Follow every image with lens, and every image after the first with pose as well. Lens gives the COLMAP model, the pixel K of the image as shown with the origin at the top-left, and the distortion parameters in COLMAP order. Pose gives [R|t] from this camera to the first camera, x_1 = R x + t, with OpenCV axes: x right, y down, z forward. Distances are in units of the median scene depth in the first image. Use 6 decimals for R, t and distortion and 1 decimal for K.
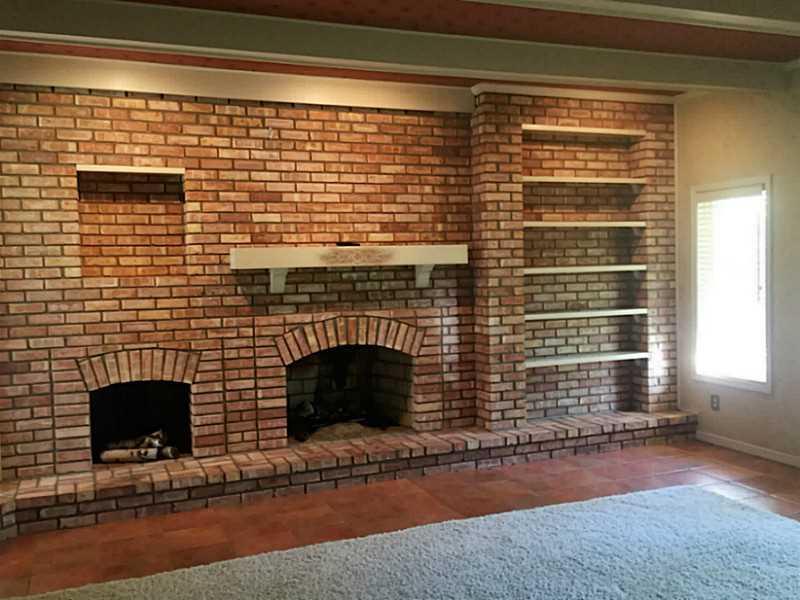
lens RADIAL K [[764.5, 0, 400.0], [0, 764.5, 300.0], [0, 0, 1]] dist [0.052874, -0.003258]
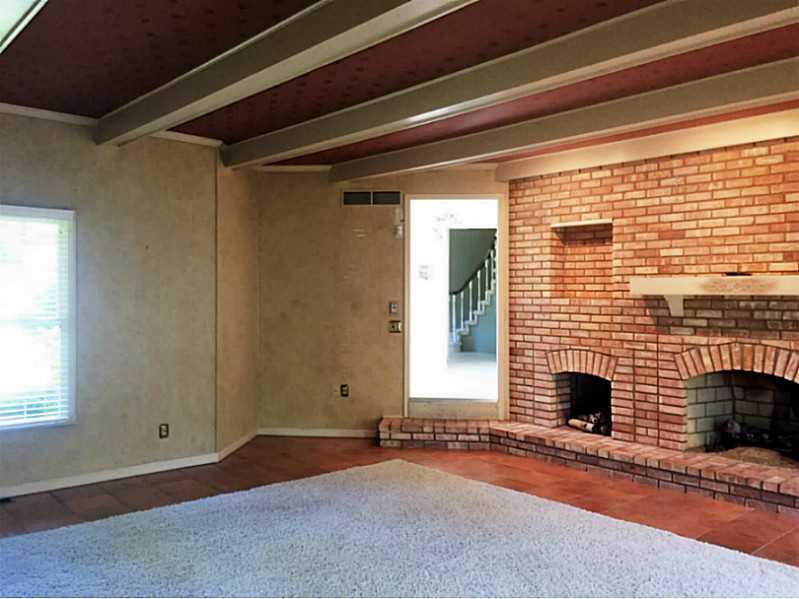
lens RADIAL K [[700.4, 0, 399.5], [0, 700.4, 299.5], [0, 0, 1]] dist [0.044912, -0.011769]
pose [[0.327030, 0.031761, -0.944480, 0.723711], [-0.057416, 0.998256, 0.013689, -0.025307], [0.943268, 0.049752, 0.328283, 0.249507]]
